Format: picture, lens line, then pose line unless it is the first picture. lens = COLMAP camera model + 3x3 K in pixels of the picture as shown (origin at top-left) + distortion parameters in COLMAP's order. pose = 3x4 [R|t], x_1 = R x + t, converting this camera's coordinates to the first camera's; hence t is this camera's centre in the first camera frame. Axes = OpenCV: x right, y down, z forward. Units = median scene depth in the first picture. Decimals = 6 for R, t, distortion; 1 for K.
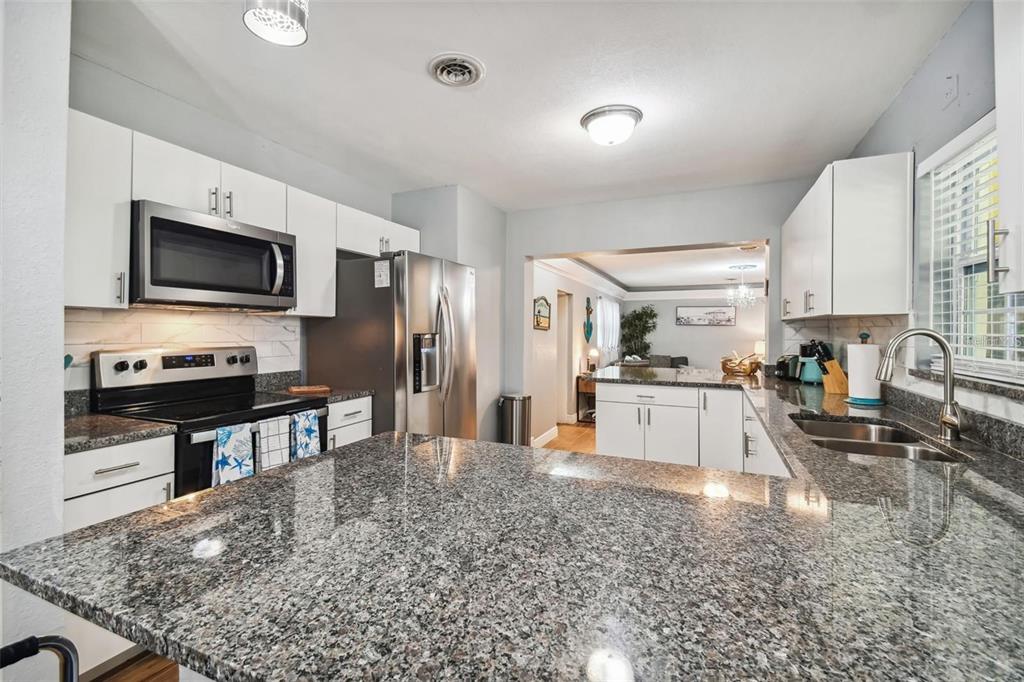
lens RADIAL K [[452.7, 0, 508.6], [0, 452.7, 345.0], [0, 0, 1]] dist [0.024368, -0.000167]
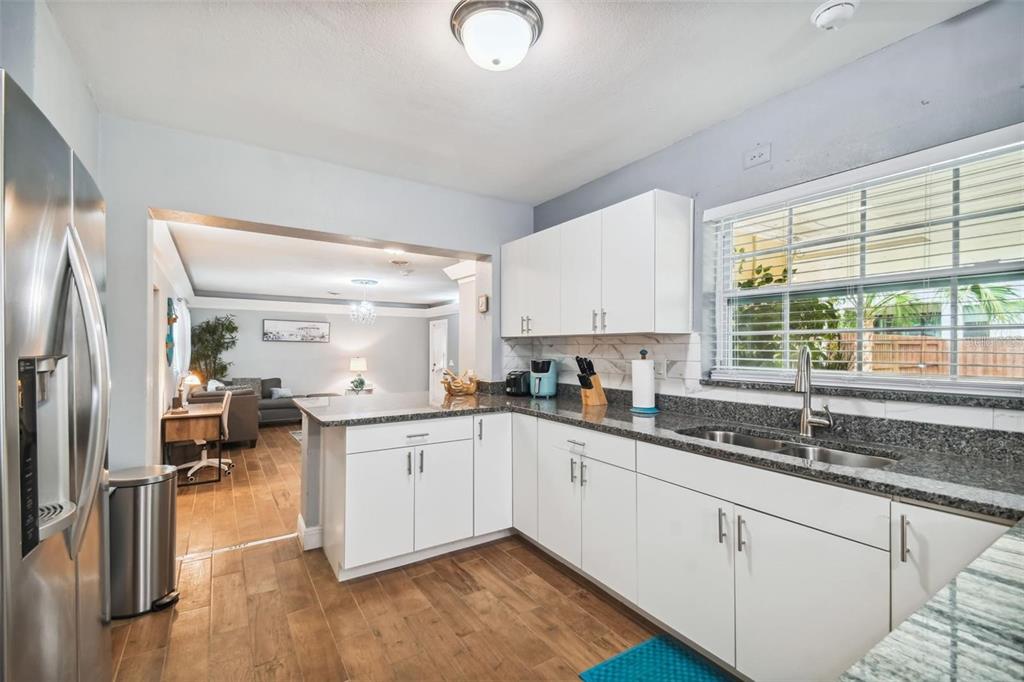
lens RADIAL K [[452.7, 0, 508.6], [0, 452.7, 345.0], [0, 0, 1]] dist [0.024368, -0.000167]
pose [[0.559800, 0.006332, 0.828603, -0.224803], [0.024893, 0.999391, -0.024455, -0.012619], [-0.828254, 0.034316, 0.559302, 0.430868]]
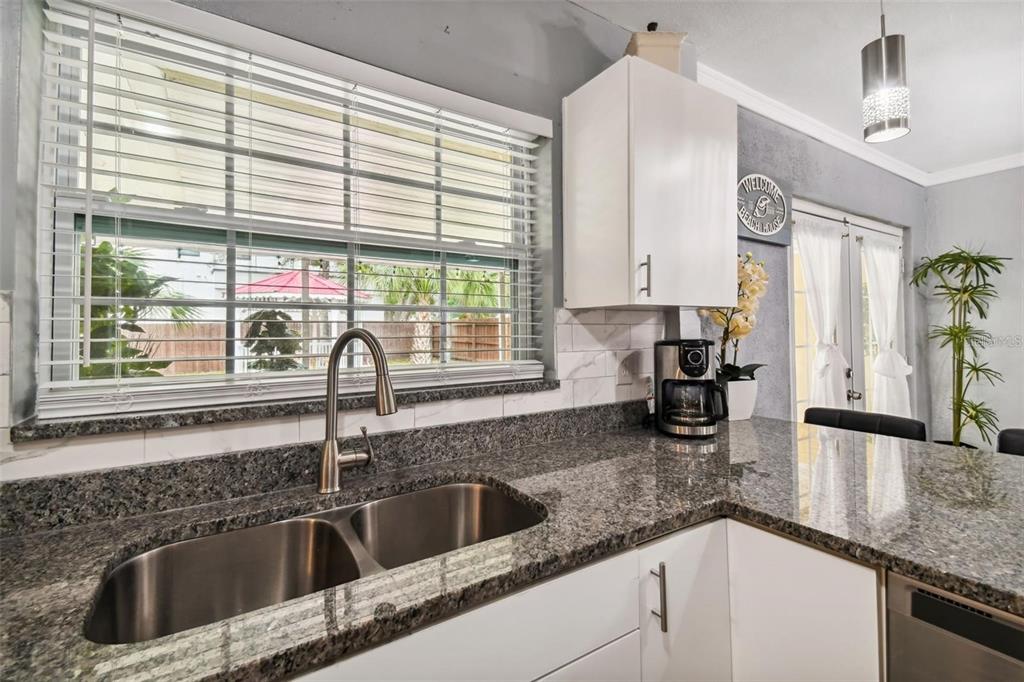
lens RADIAL K [[465.3, 0, 513.2], [0, 465.3, 319.4], [0, 0, 1]] dist [0.014806, -0.000242]
pose [[-0.838901, 0.026482, 0.543639, 0.154433], [0.029802, 0.999552, -0.002702, -0.017369], [-0.543467, 0.013935, -0.839315, 0.638425]]
